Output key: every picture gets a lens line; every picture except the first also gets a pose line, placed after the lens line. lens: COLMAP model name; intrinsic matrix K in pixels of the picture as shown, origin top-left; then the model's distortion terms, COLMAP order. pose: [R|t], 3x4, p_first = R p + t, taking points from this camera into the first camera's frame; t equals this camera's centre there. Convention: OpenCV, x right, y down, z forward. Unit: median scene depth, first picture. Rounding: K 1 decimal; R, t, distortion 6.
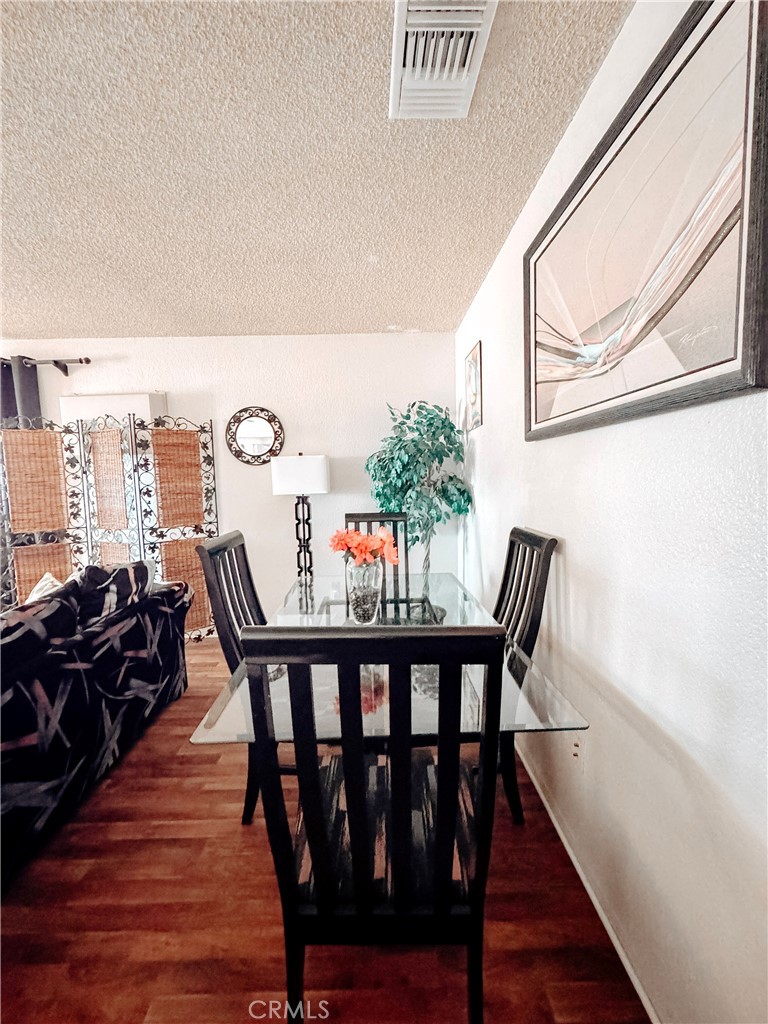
lens RADIAL K [[409.5, 0, 384.0], [0, 409.5, 512.0], [0, 0, 1]] dist [-0.000190, -0.000313]
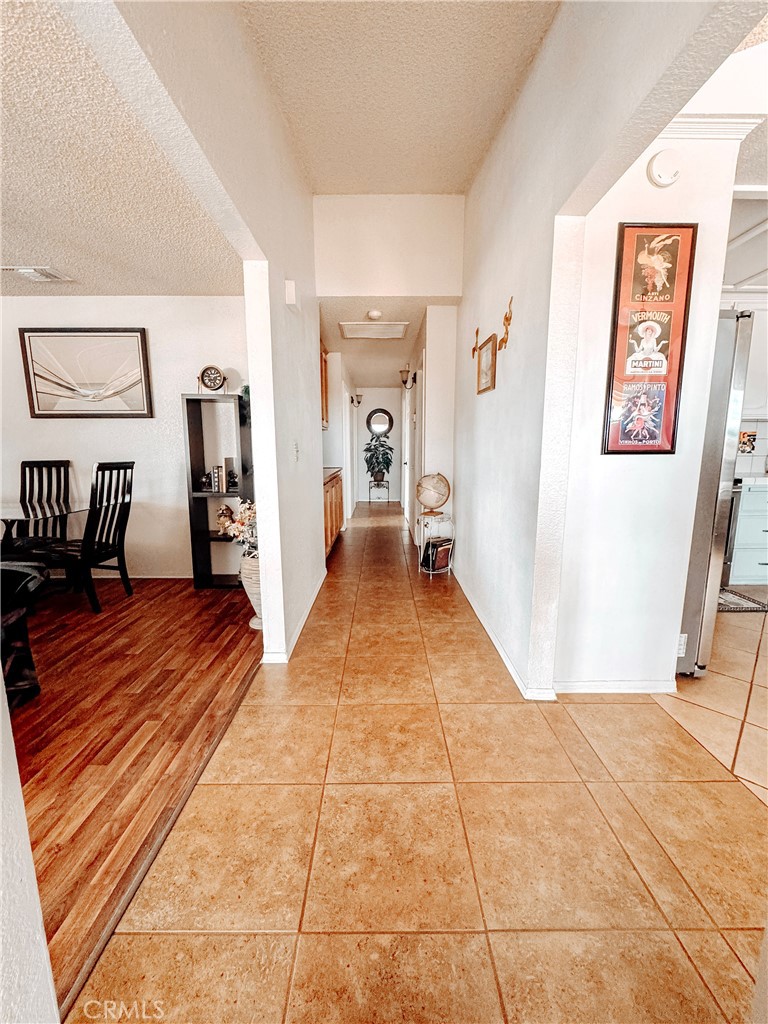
lens RADIAL K [[409.5, 0, 384.0], [0, 409.5, 512.0], [0, 0, 1]] dist [-0.000190, -0.000313]
pose [[0.008030, -0.134340, 0.990903, -3.257262], [0.094844, 0.986570, 0.132984, 0.358218], [-0.995460, 0.092913, 0.020663, -1.463749]]
